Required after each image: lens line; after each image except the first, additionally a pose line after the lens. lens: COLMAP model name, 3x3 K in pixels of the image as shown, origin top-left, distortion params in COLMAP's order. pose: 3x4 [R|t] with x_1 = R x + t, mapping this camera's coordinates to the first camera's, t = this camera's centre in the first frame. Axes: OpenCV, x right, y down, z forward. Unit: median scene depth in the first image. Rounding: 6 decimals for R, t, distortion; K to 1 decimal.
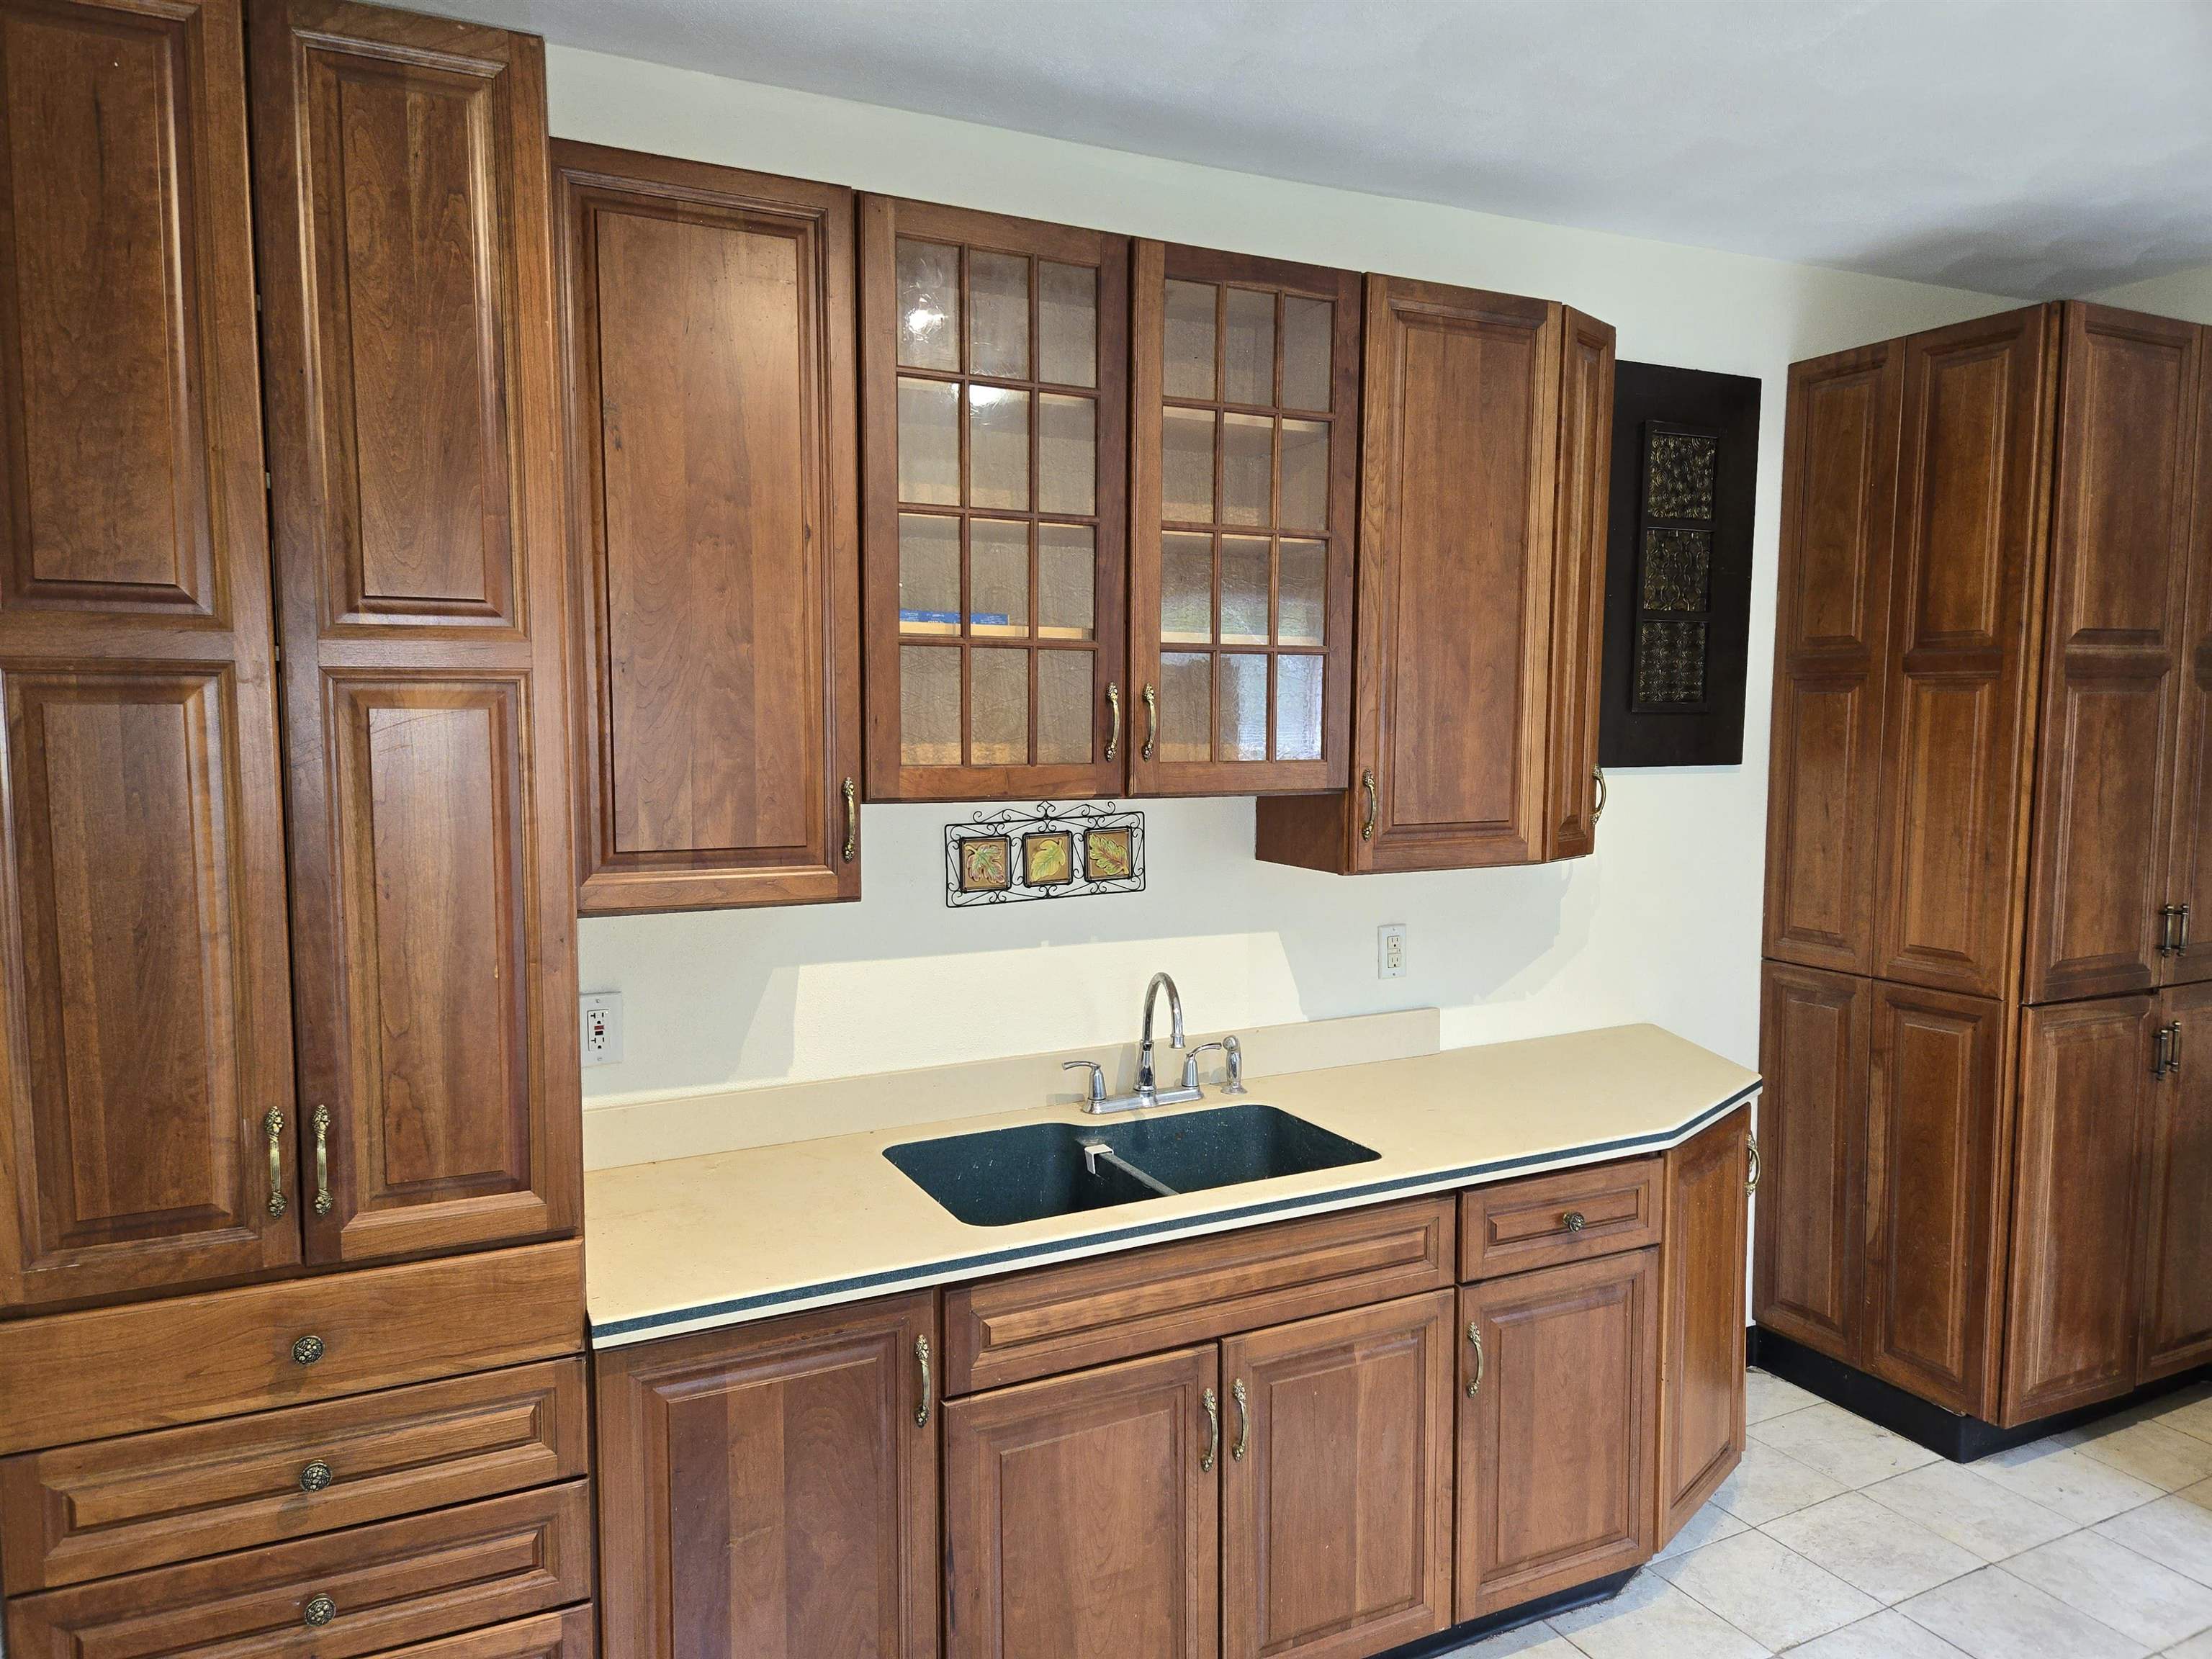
lens RADIAL K [[1442.6, 0, 1092.5], [0, 1442.6, 832.2], [0, 0, 1]] dist [0.080753, -0.069211]
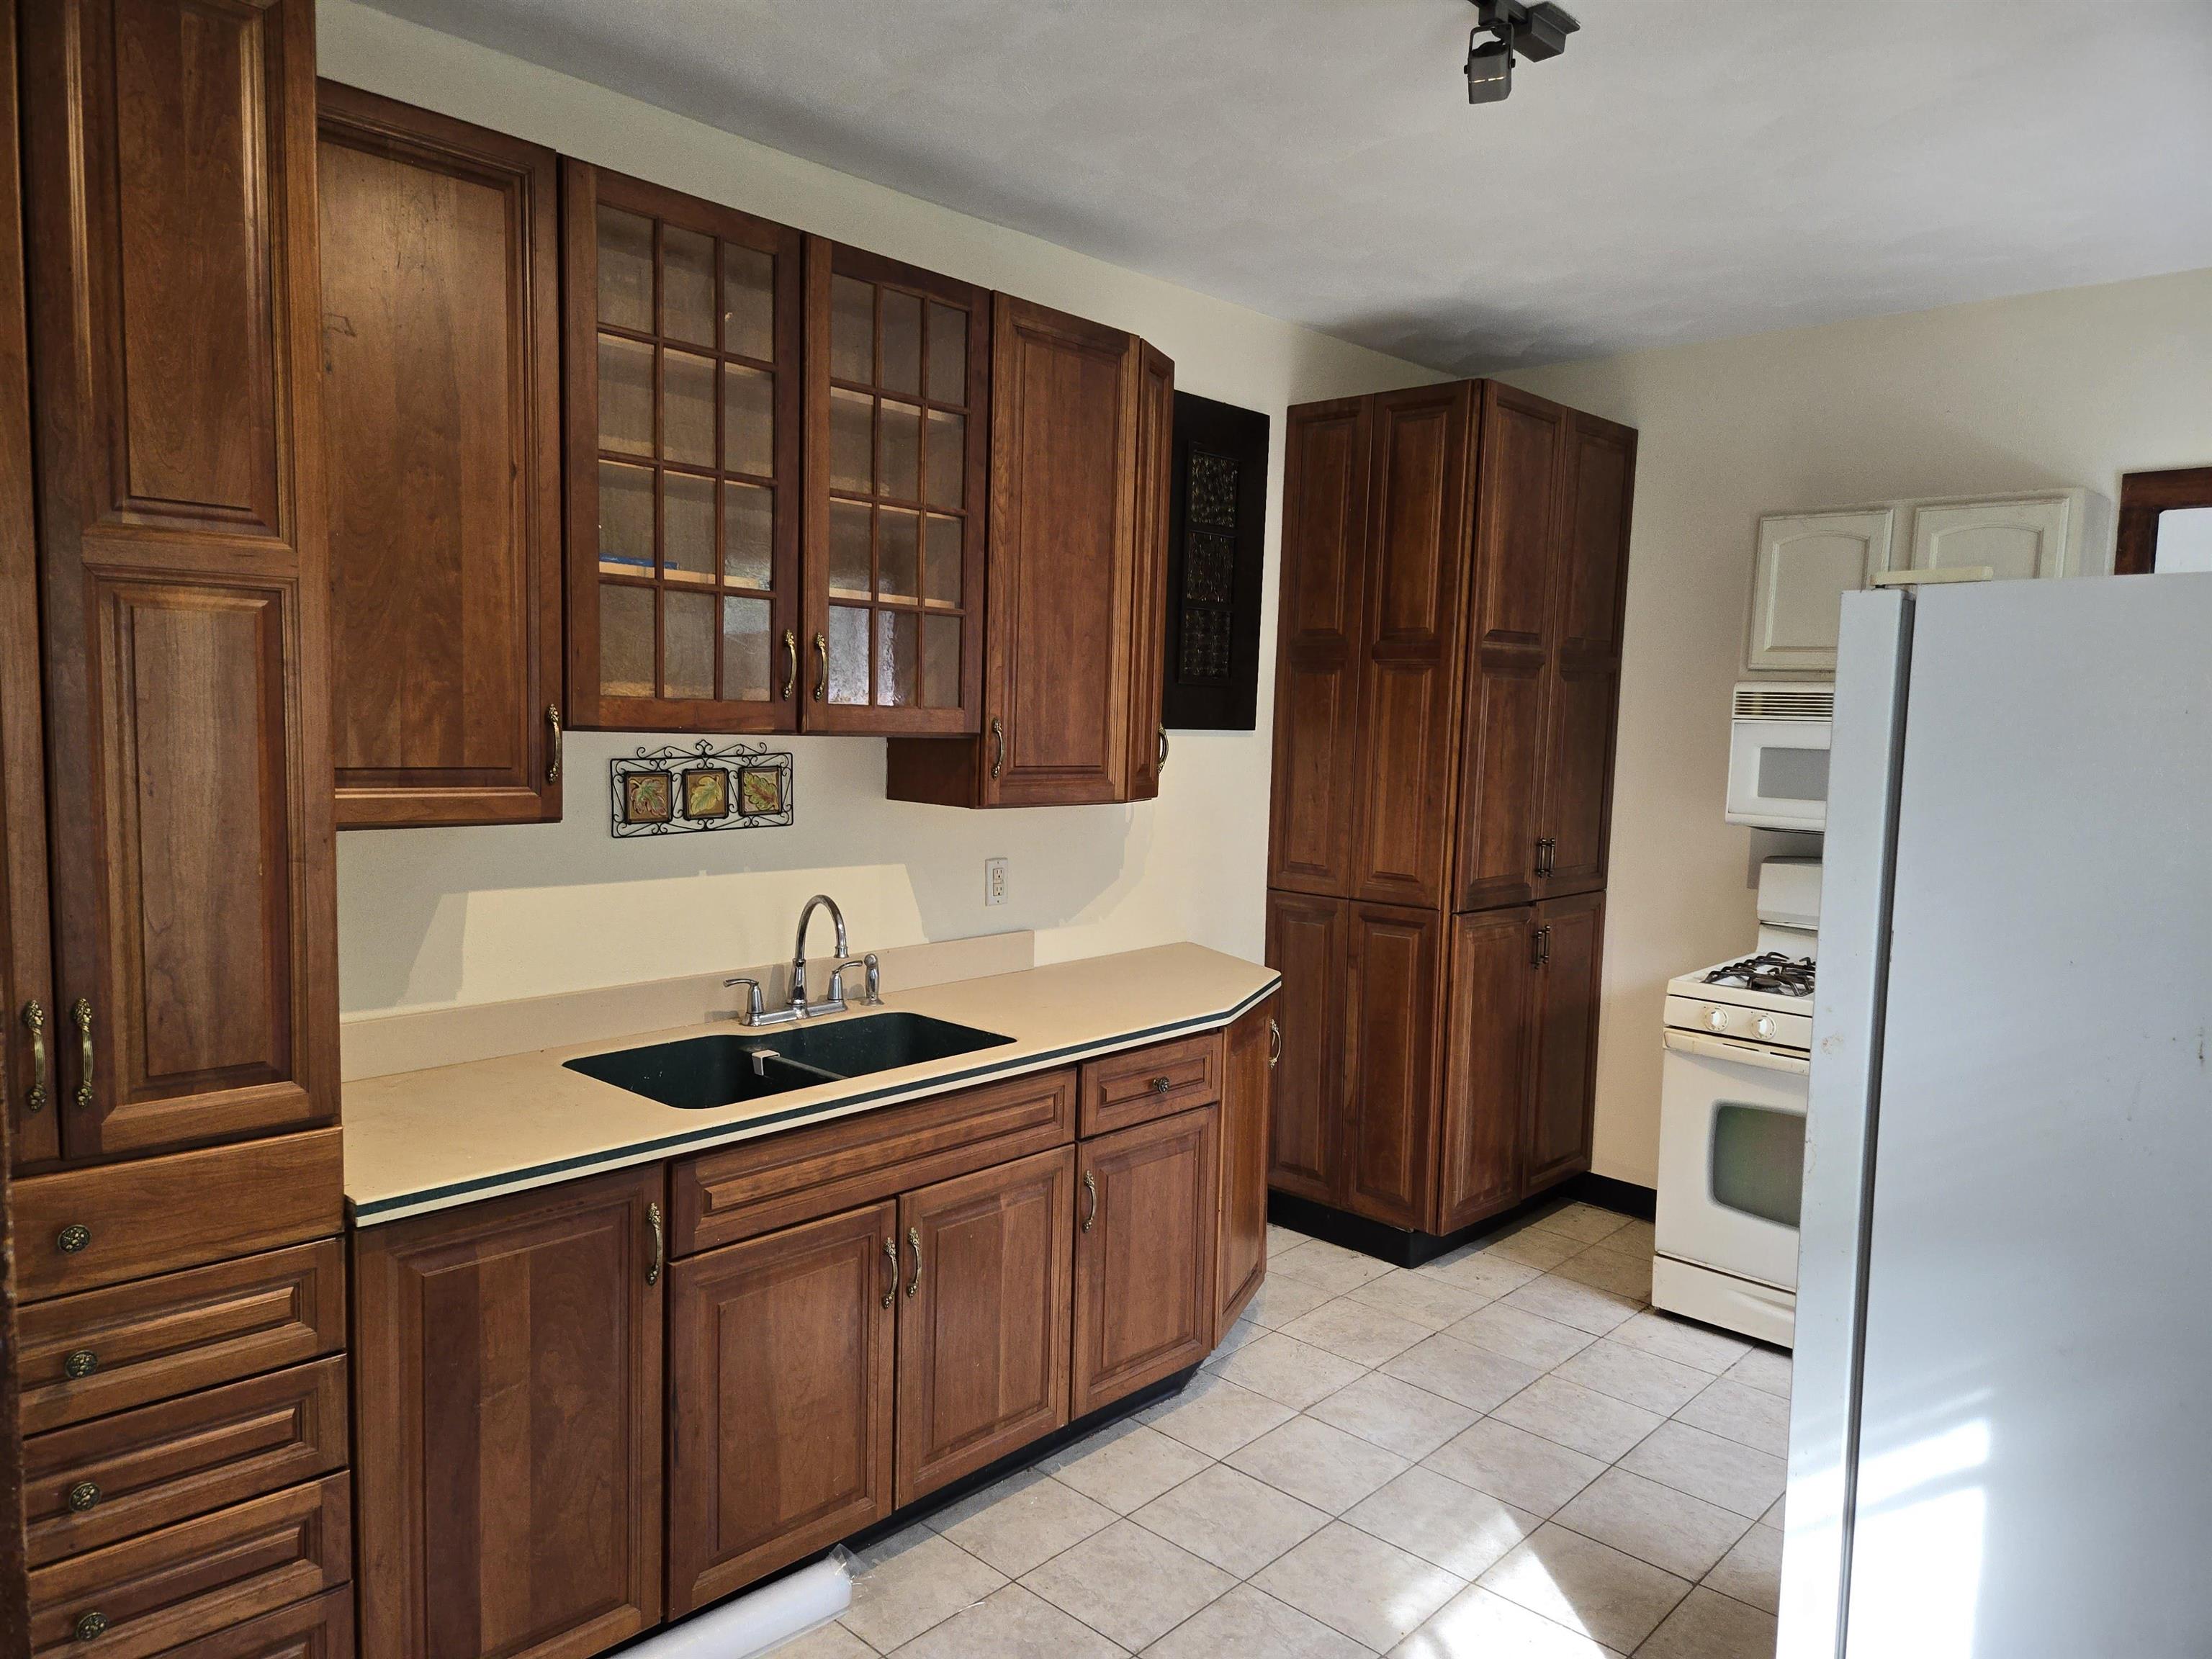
lens RADIAL K [[1442.6, 0, 1092.5], [0, 1442.6, 832.2], [0, 0, 1]] dist [0.080753, -0.069211]
pose [[0.937056, -0.002403, 0.349172, -0.156987], [-0.000424, 0.999968, 0.008019, 0.043250], [-0.349180, -0.007662, 0.937024, -0.131061]]
